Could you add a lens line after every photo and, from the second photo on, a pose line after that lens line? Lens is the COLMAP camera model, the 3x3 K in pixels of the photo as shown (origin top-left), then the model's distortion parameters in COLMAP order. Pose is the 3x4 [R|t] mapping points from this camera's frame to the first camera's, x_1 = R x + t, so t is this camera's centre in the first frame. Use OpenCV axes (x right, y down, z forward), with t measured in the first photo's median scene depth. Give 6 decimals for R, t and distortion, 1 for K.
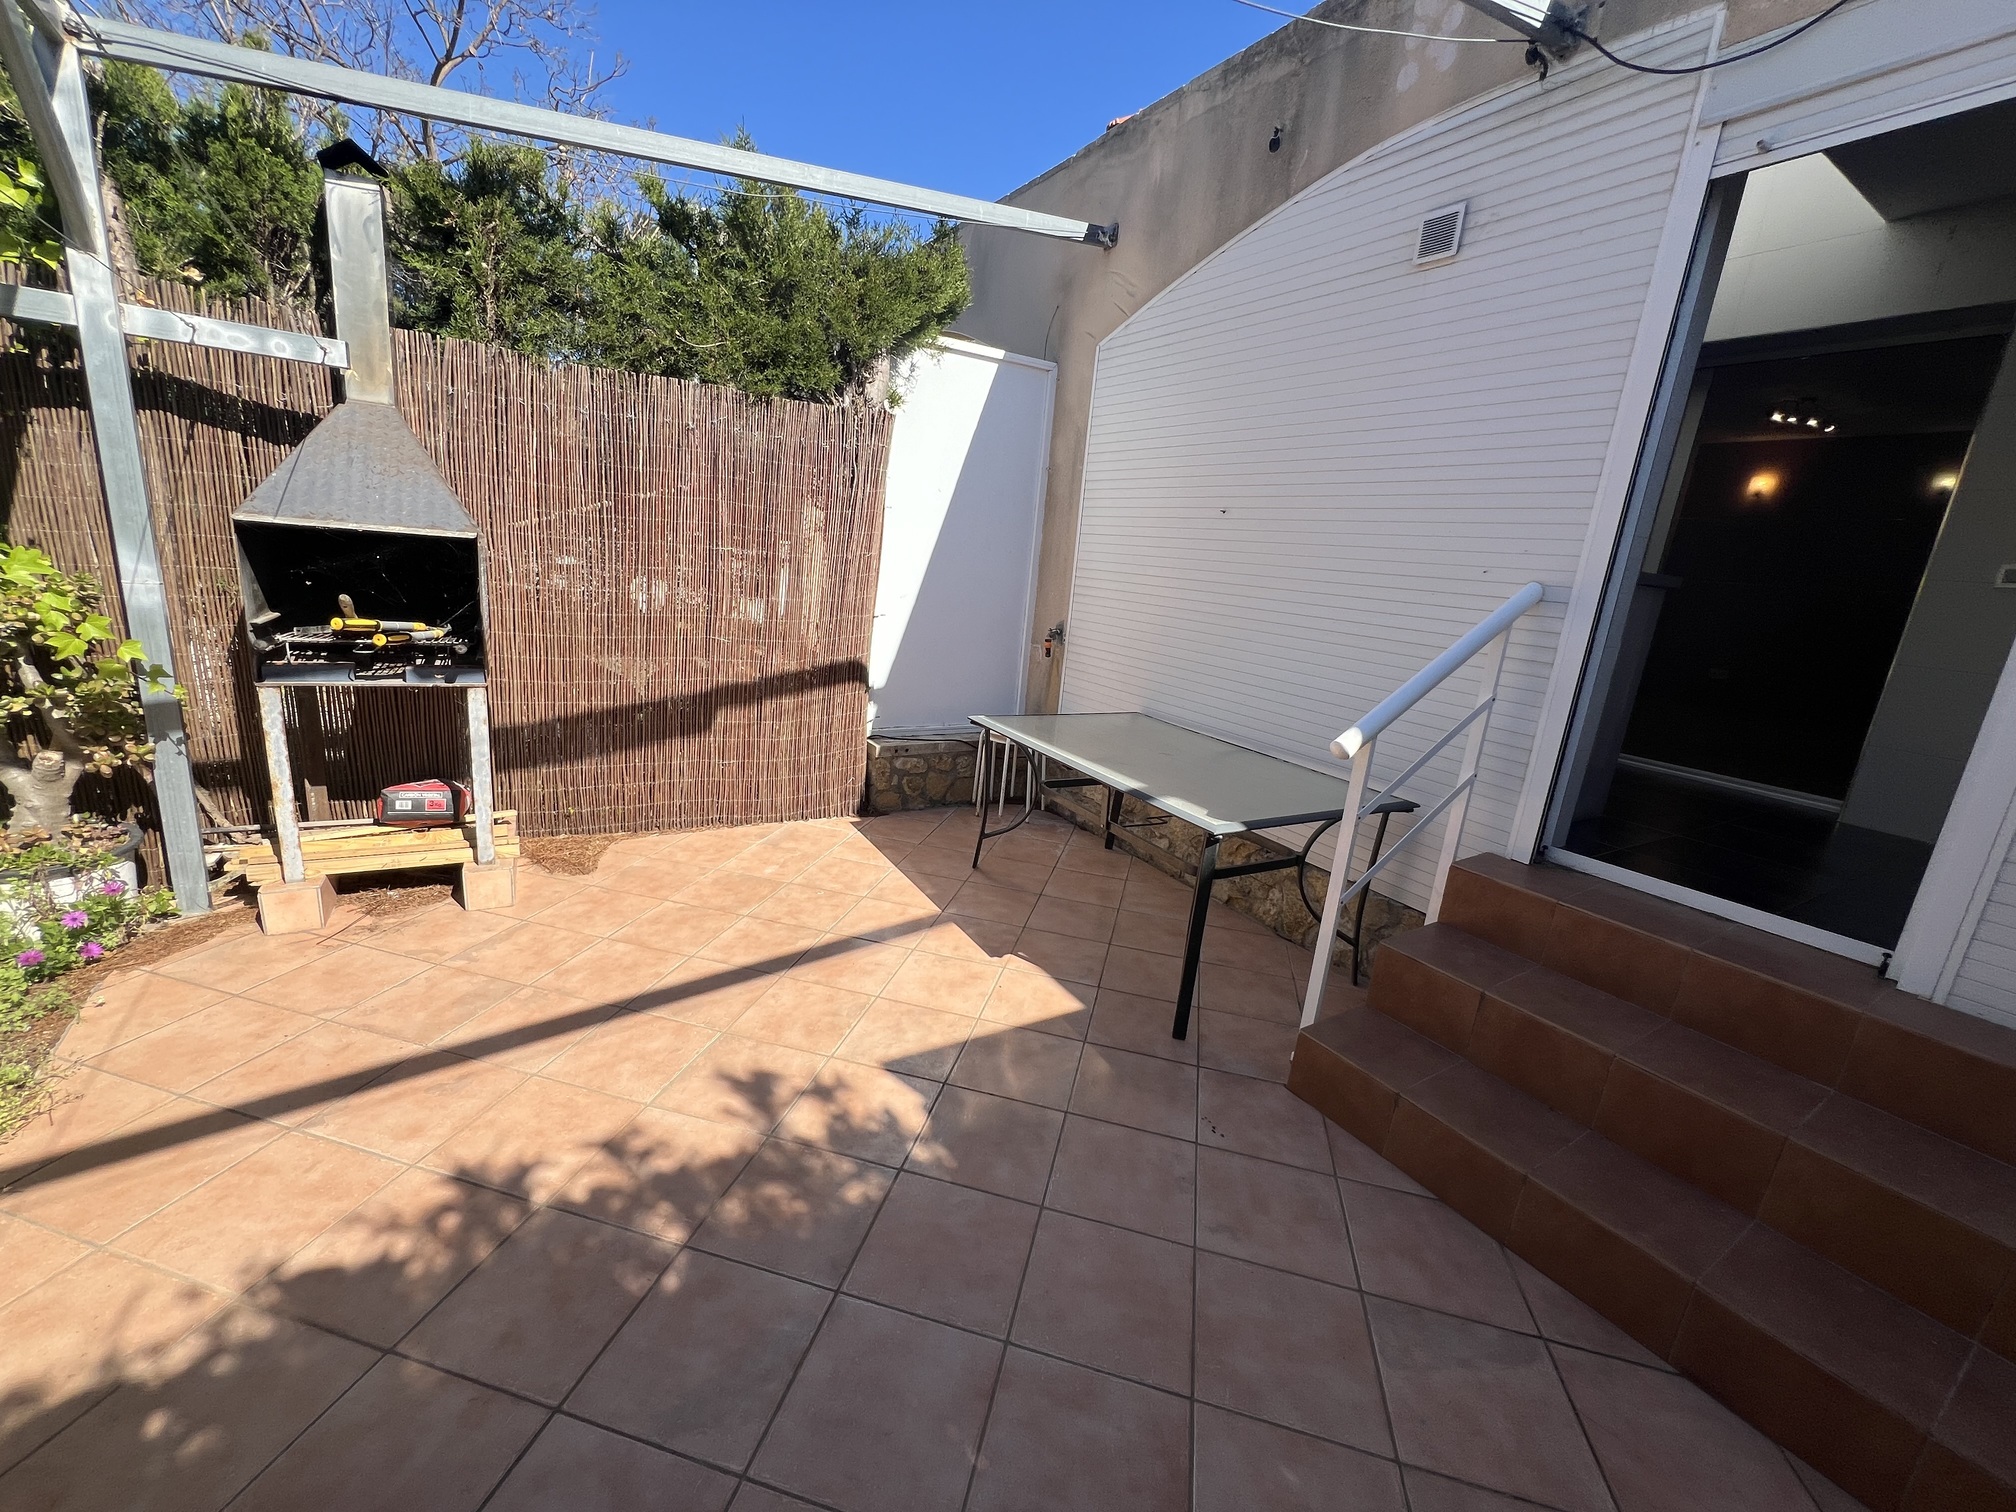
lens RADIAL K [[806.2, 0, 1004.0], [0, 806.2, 755.0], [0, 0, 1]] dist [-0.000842, 0.000459]
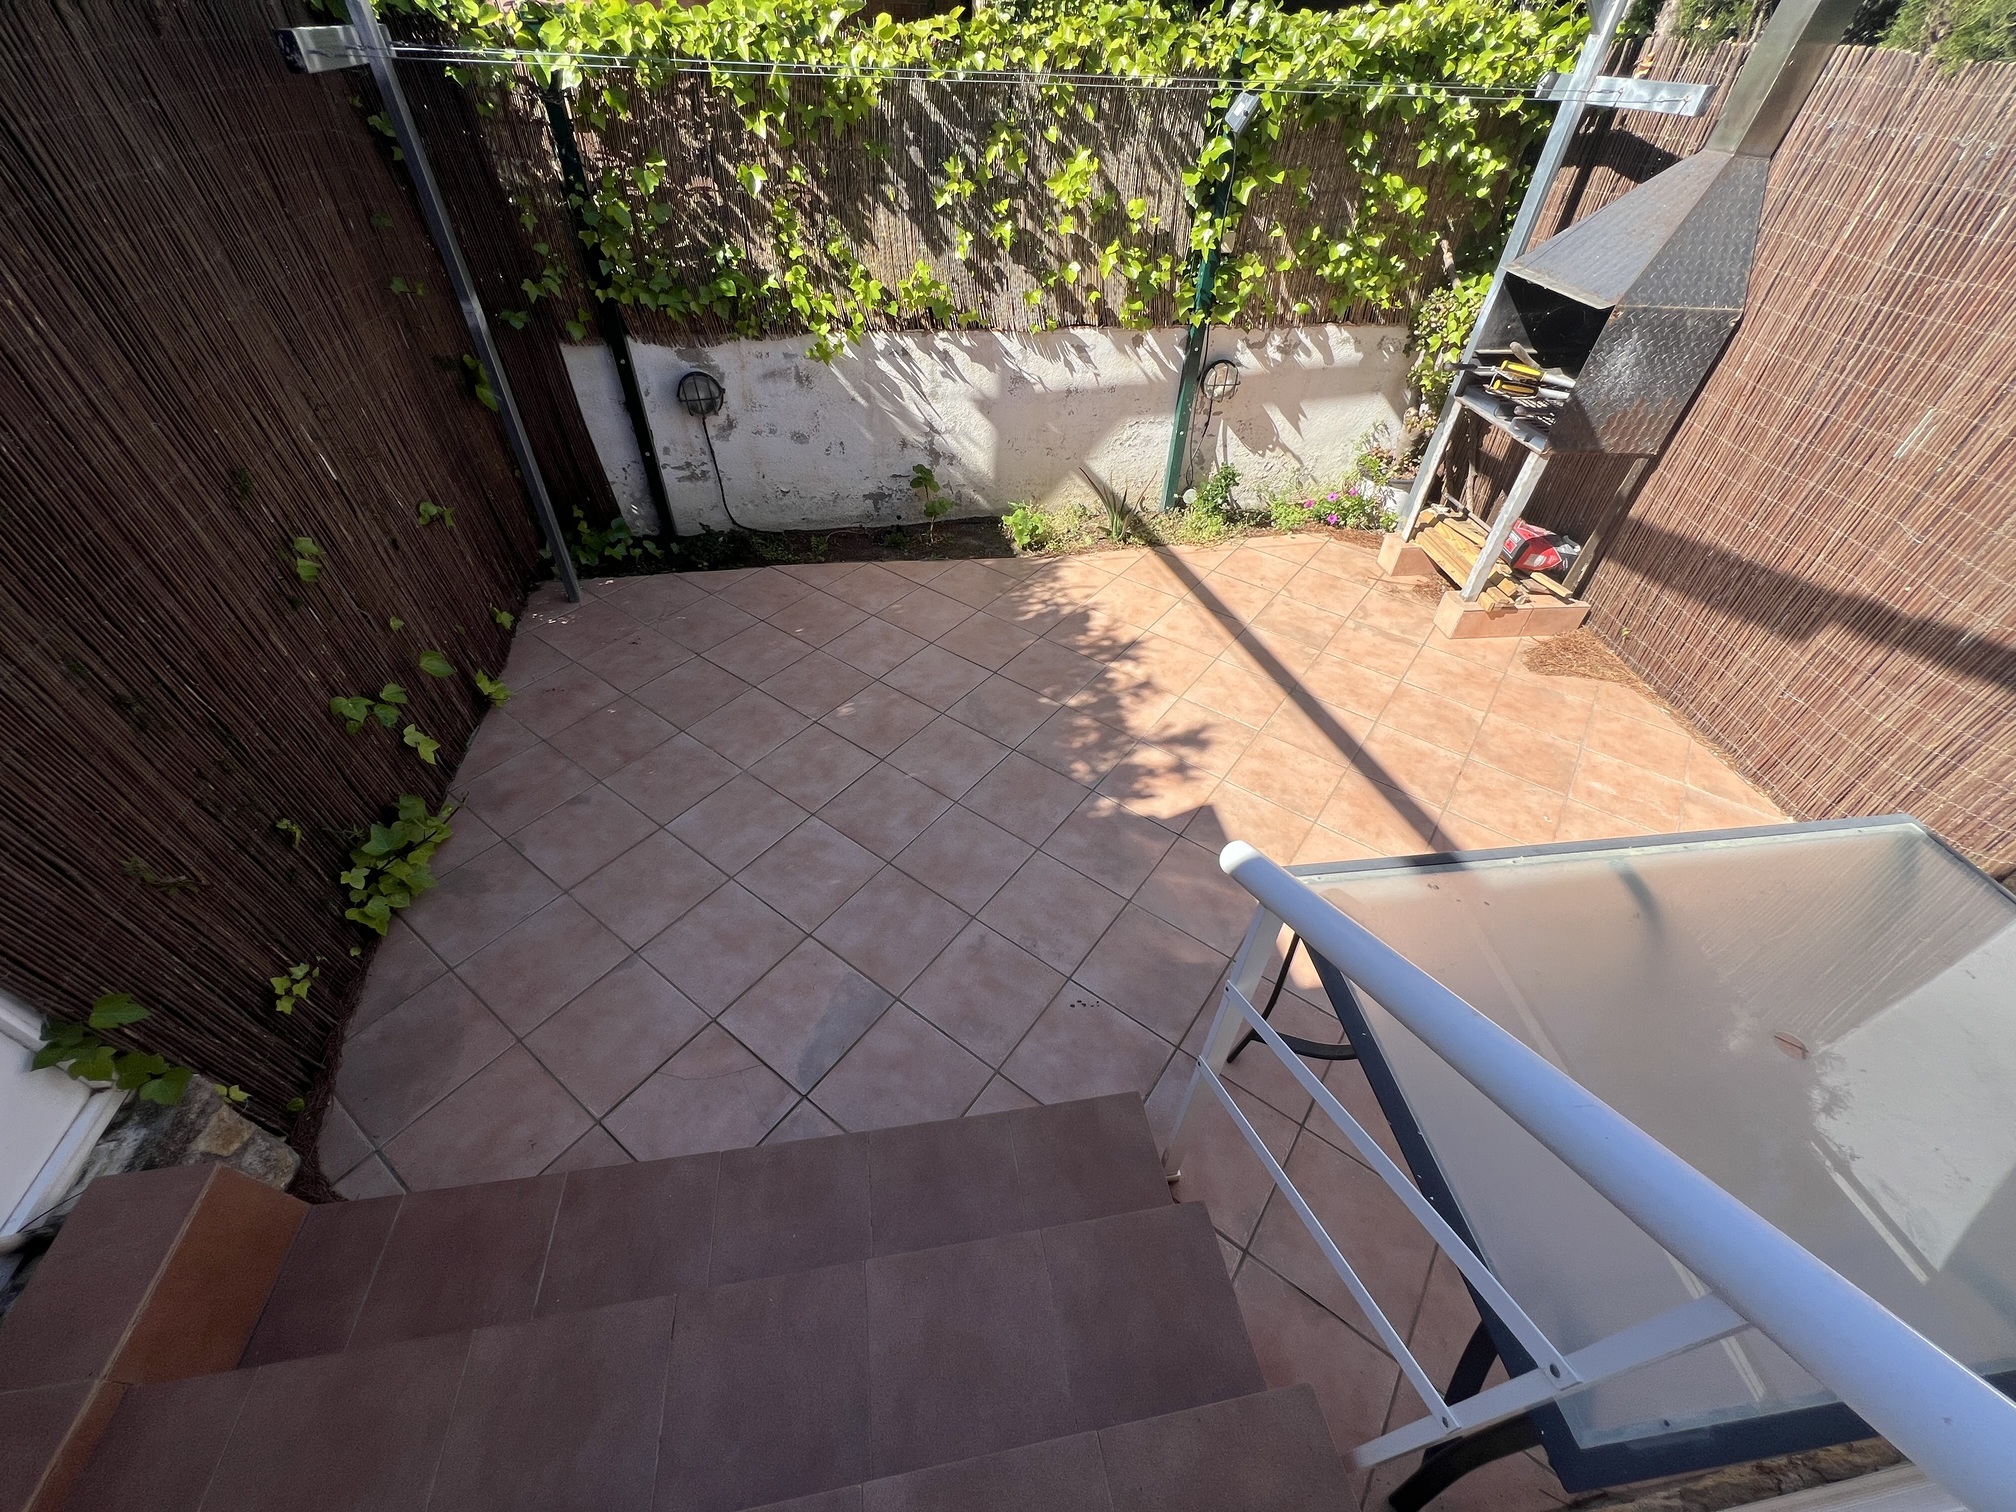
lens RADIAL K [[806.2, 0, 1004.0], [0, 806.2, 755.0], [0, 0, 1]] dist [-0.000842, 0.000459]
pose [[-0.378146, 0.544841, -0.748434, 0.926420], [-0.287830, 0.699200, 0.654426, -0.418353], [0.879863, 0.462890, -0.107579, 0.903136]]
